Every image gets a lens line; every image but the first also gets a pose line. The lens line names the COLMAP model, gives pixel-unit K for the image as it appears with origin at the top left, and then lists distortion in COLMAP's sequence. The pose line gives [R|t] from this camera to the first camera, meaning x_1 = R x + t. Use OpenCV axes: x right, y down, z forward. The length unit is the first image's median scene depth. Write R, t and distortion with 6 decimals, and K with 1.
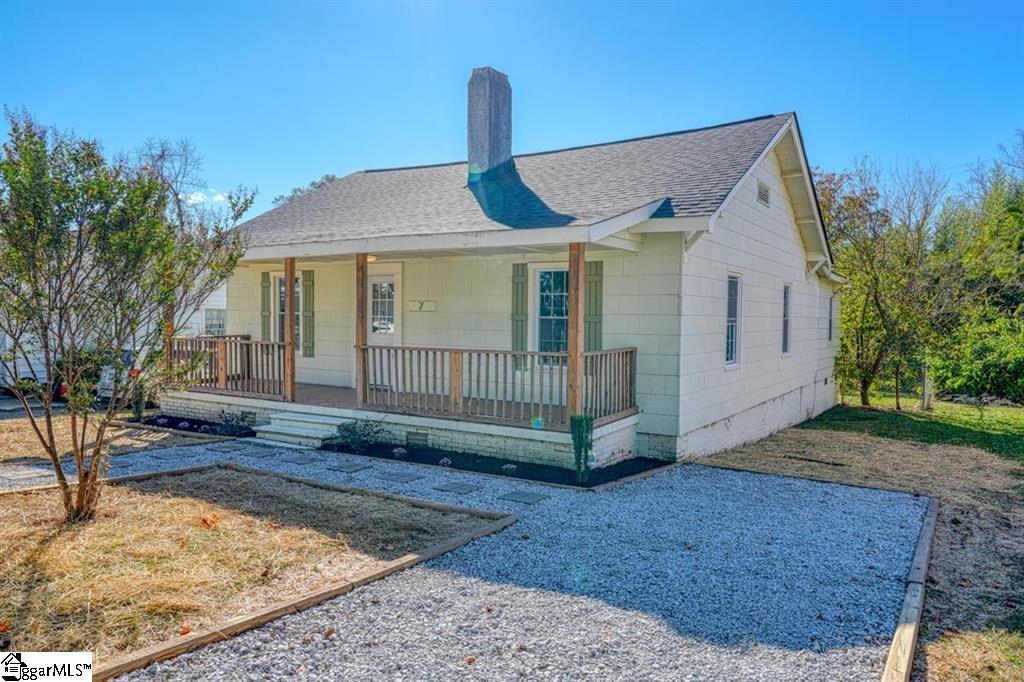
lens RADIAL K [[718.9, 0, 529.1], [0, 718.9, 343.4], [0, 0, 1]] dist [0.003570, 0.000382]
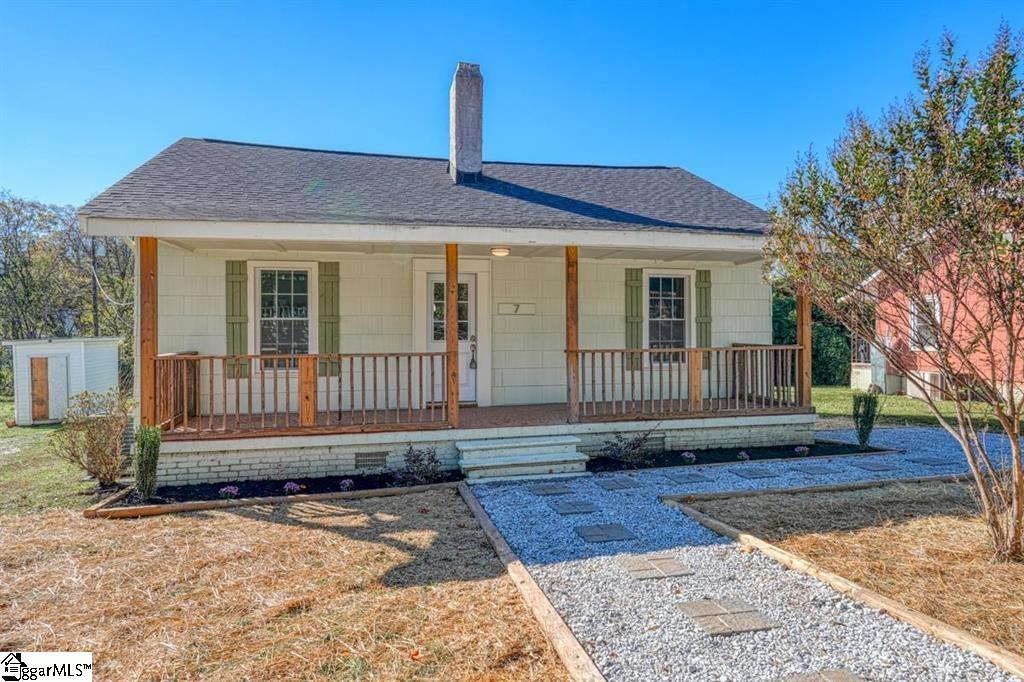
lens RADIAL K [[644.8, 0, 526.5], [0, 644.8, 336.1], [0, 0, 1]] dist [-0.003474, -0.000112]
pose [[0.693414, -0.032003, 0.719829, -0.800976], [0.037073, 0.999275, 0.008715, -0.025515], [-0.719585, 0.020643, 0.694097, 0.449277]]
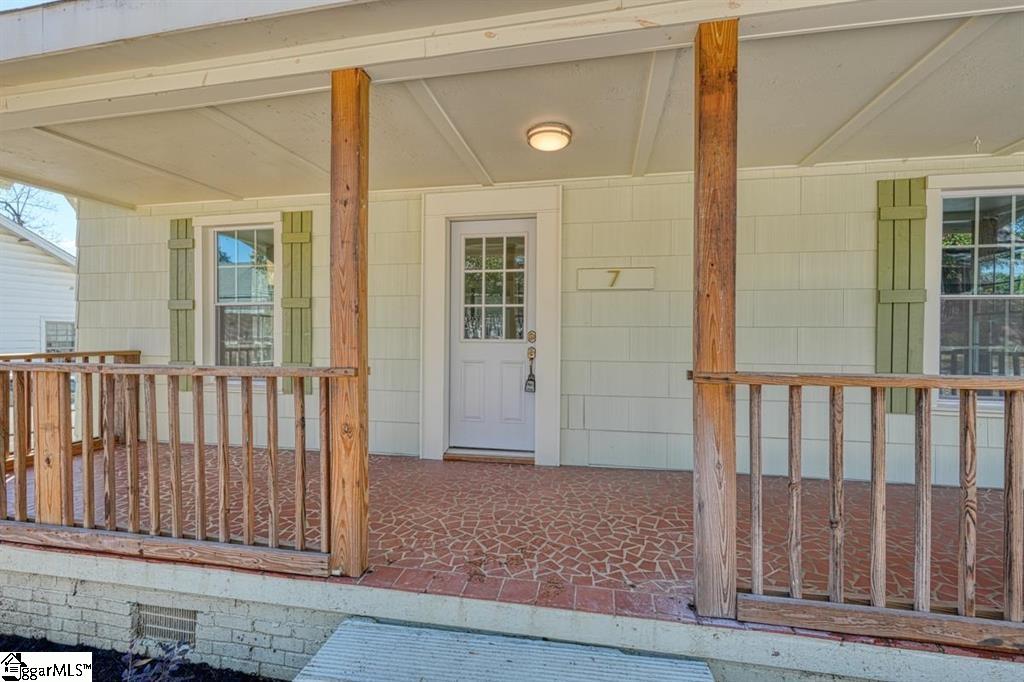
lens RADIAL K [[438.5, 0, 523.0], [0, 438.5, 342.6], [0, 0, 1]] dist [0.000578, -0.000019]
pose [[0.930613, -0.020649, 0.365422, -0.334029], [0.024255, 0.999692, -0.005279, -0.011660], [-0.365201, 0.013775, 0.930827, 0.820282]]
